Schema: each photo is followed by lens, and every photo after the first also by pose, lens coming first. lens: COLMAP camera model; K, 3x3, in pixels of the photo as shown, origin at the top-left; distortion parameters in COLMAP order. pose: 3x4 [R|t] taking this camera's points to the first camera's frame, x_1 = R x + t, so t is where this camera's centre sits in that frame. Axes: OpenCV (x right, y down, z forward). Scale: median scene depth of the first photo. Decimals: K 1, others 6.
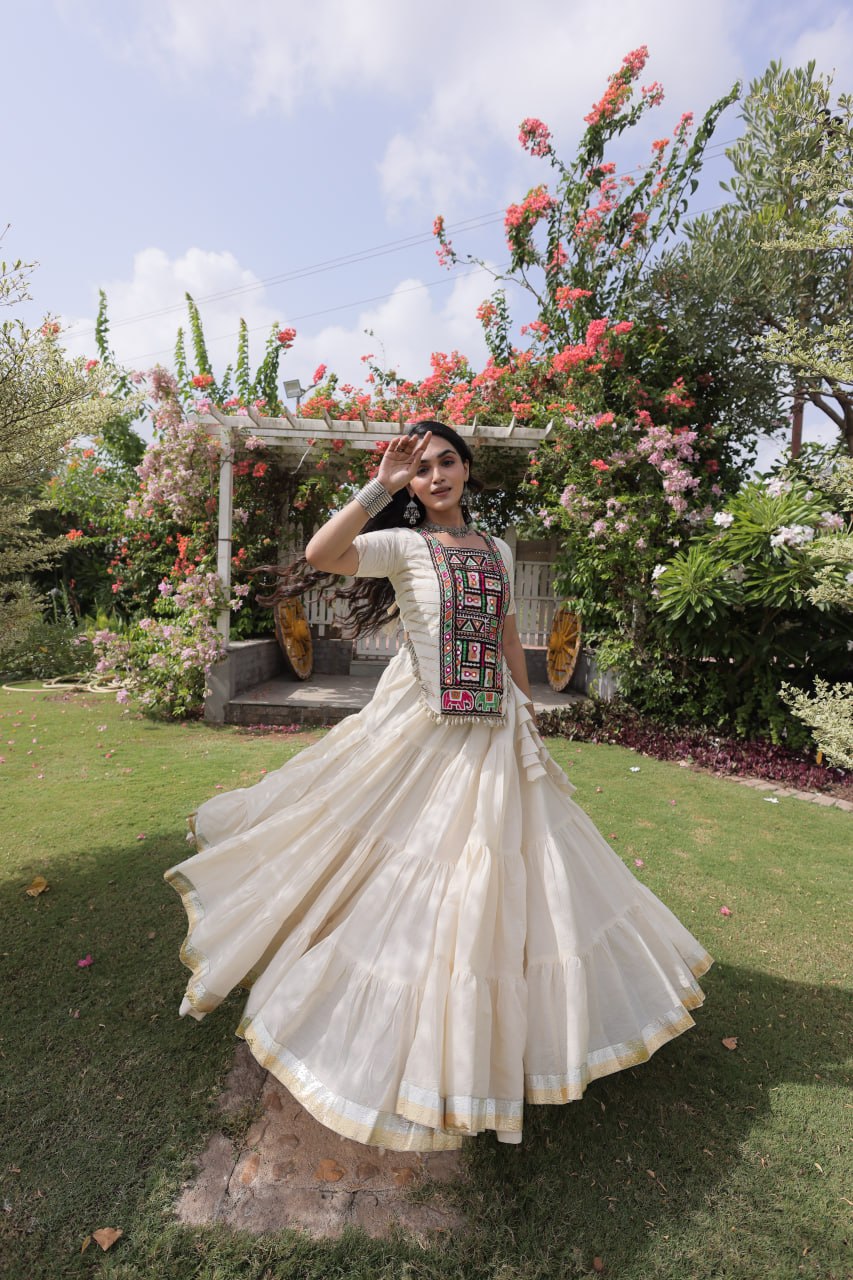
lens RADIAL K [[585.1, 0, 421.2], [0, 585.1, 640.9], [0, 0, 1]] dist [-0.000157, 0.000185]
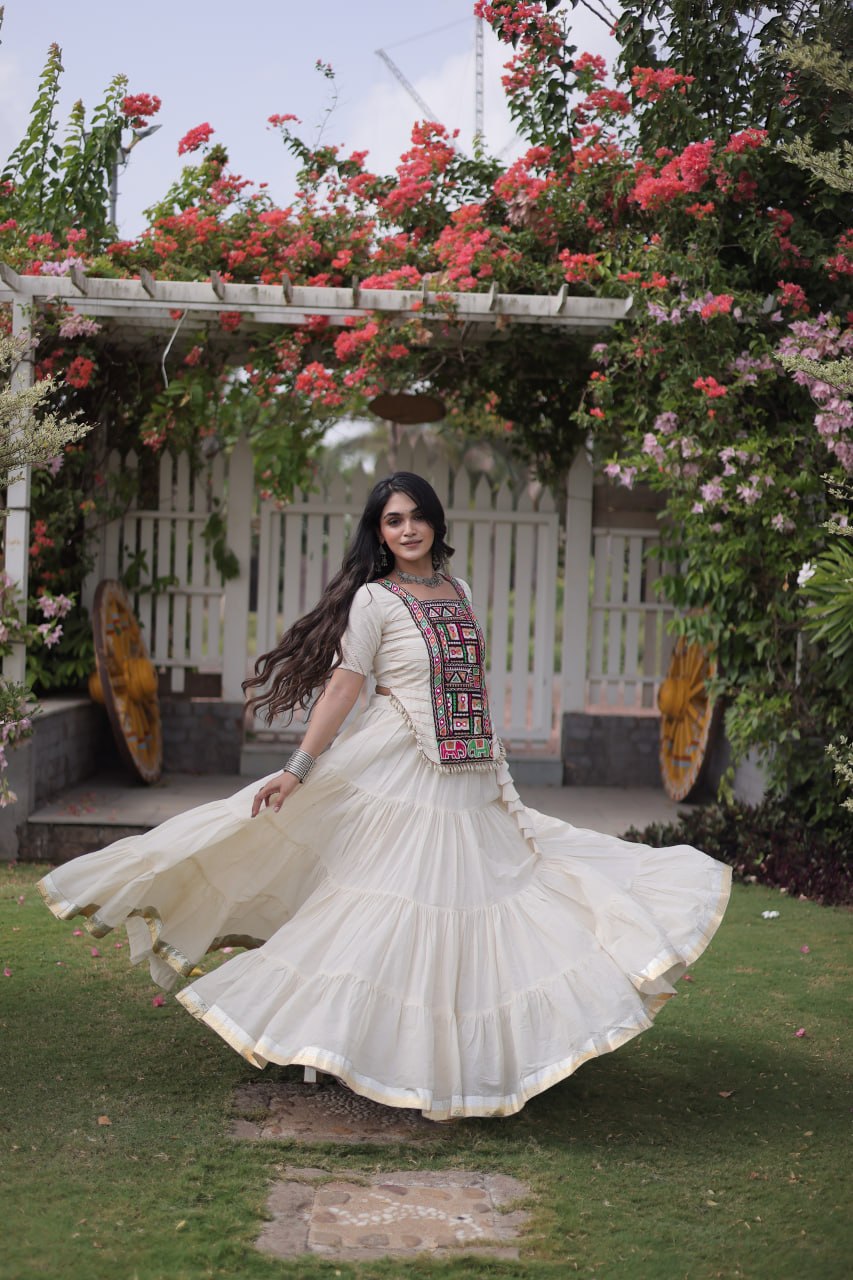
lens RADIAL K [[1775.5, 0, 411.2], [0, 1775.5, 619.0], [0, 0, 1]] dist [0.010835, -0.039062]
pose [[0.999786, -0.009019, 0.018610, -0.016568], [0.009934, 0.998715, -0.049702, 0.008671], [-0.018137, 0.049876, 0.998591, -0.618949]]
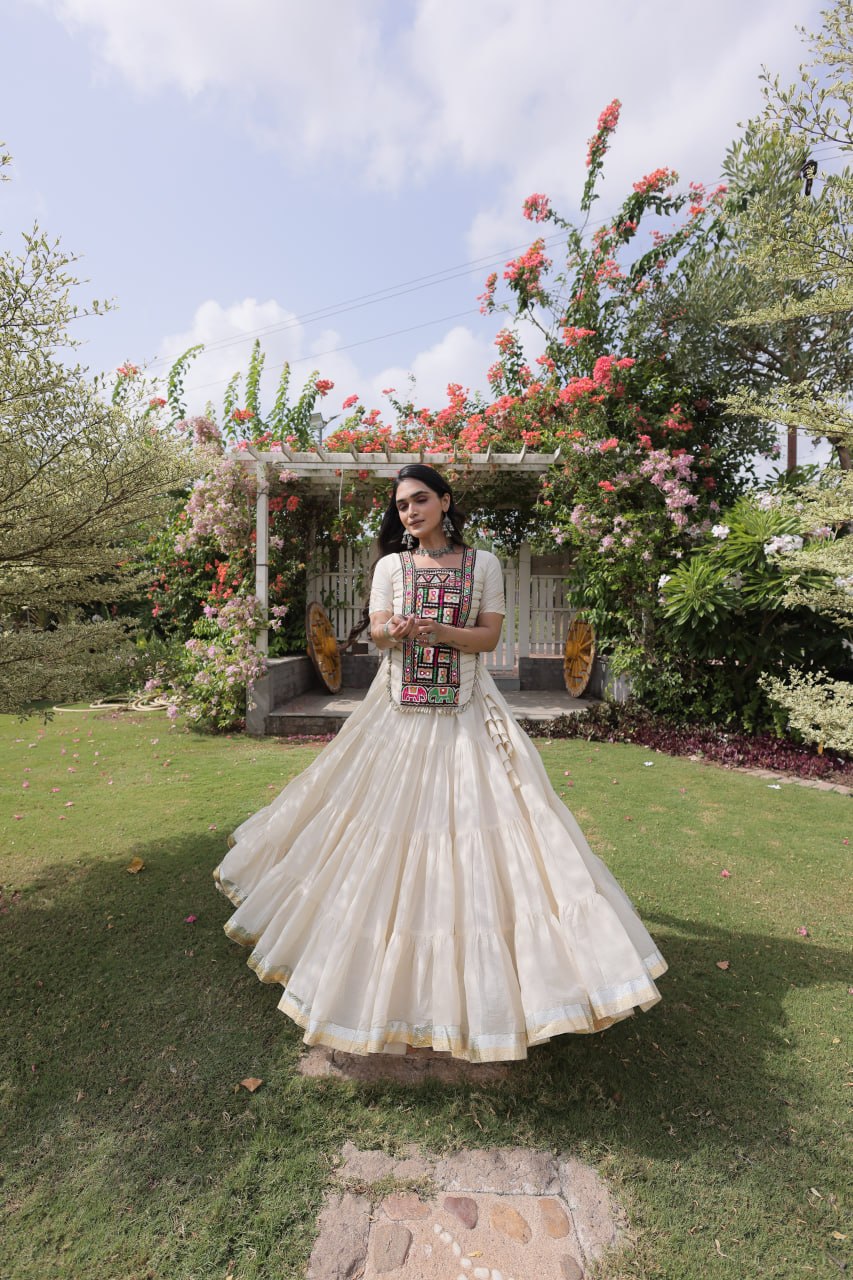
lens RADIAL K [[584.2, 0, 427.5], [0, 584.2, 634.8], [0, 0, 1]] dist [-0.000092, -0.000279]
pose [[0.999382, -0.030561, -0.017389, -0.014532], [0.029884, 0.998832, -0.037958, 0.007640], [0.018528, 0.037415, 0.999128, -0.078420]]
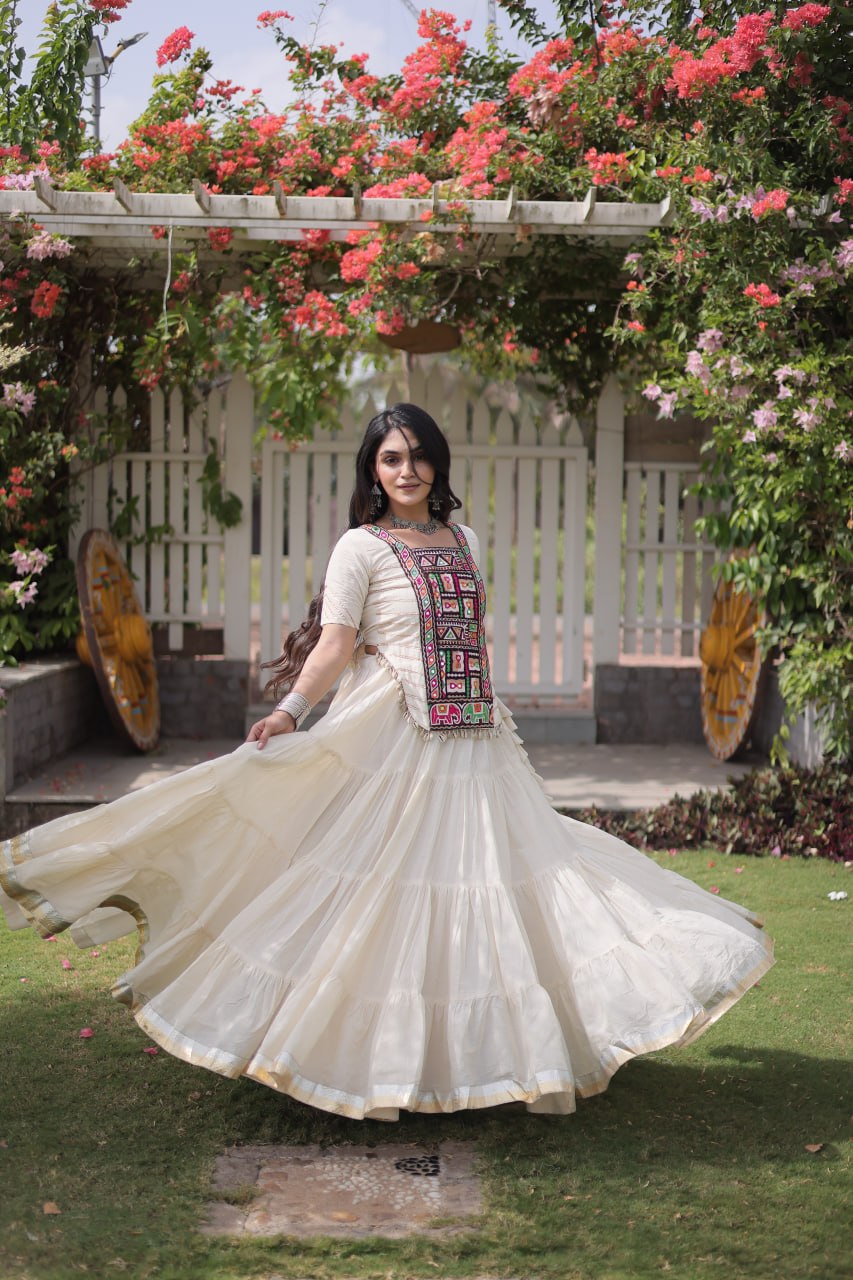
lens RADIAL K [[1775.2, 0, 433.9], [0, 1775.2, 624.1], [0, 0, 1]] dist [0.008038, -0.026041]
pose [[0.999427, -0.028726, 0.017879, -0.007763], [0.028952, 0.999502, -0.012518, -0.007926], [-0.017511, 0.013028, 0.999762, -0.448360]]
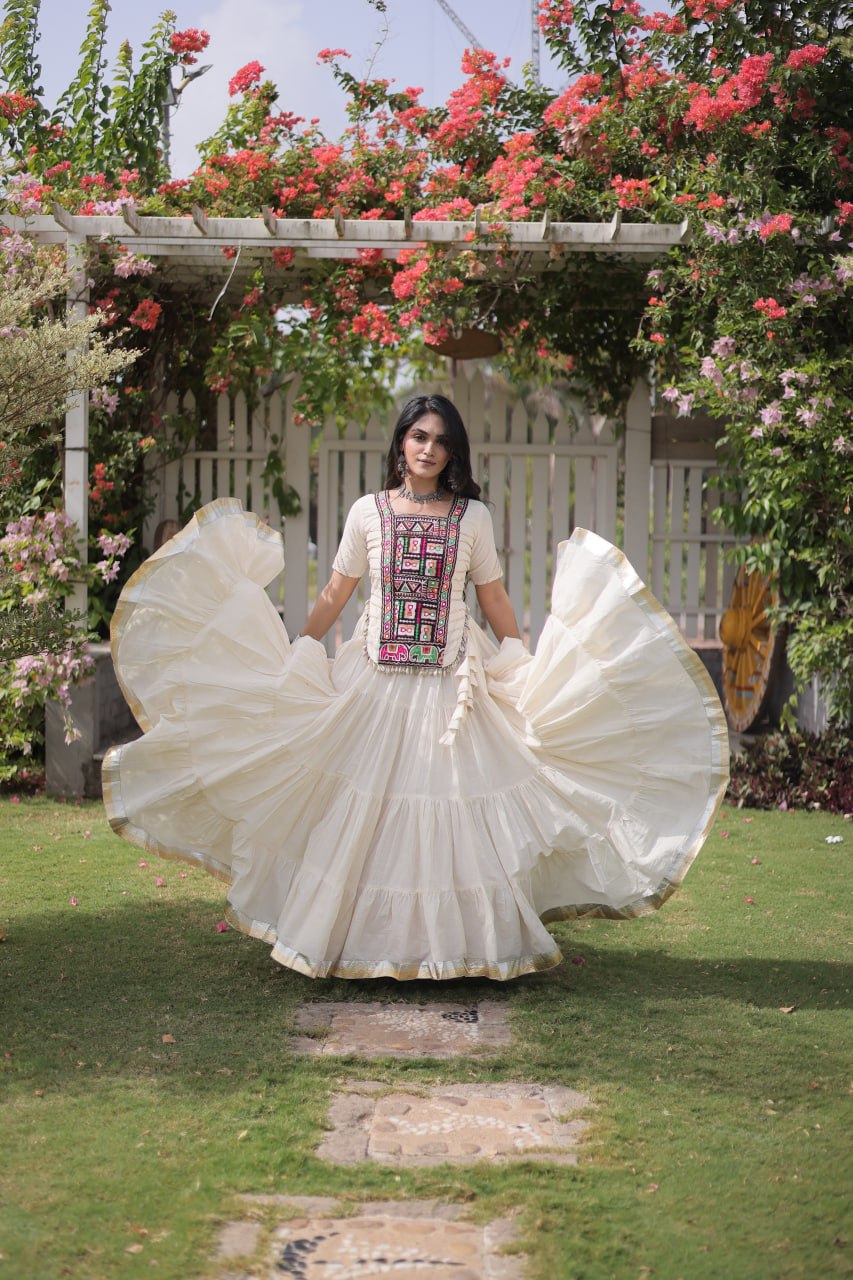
lens RADIAL K [[1775.5, 0, 411.2], [0, 1775.5, 619.0], [0, 0, 1]] dist [0.010835, -0.039062]
pose [[0.999476, -0.026379, -0.018731, -0.010549], [0.025985, 0.999442, -0.021000, 0.022333], [0.019275, 0.020502, 0.999604, -0.618463]]
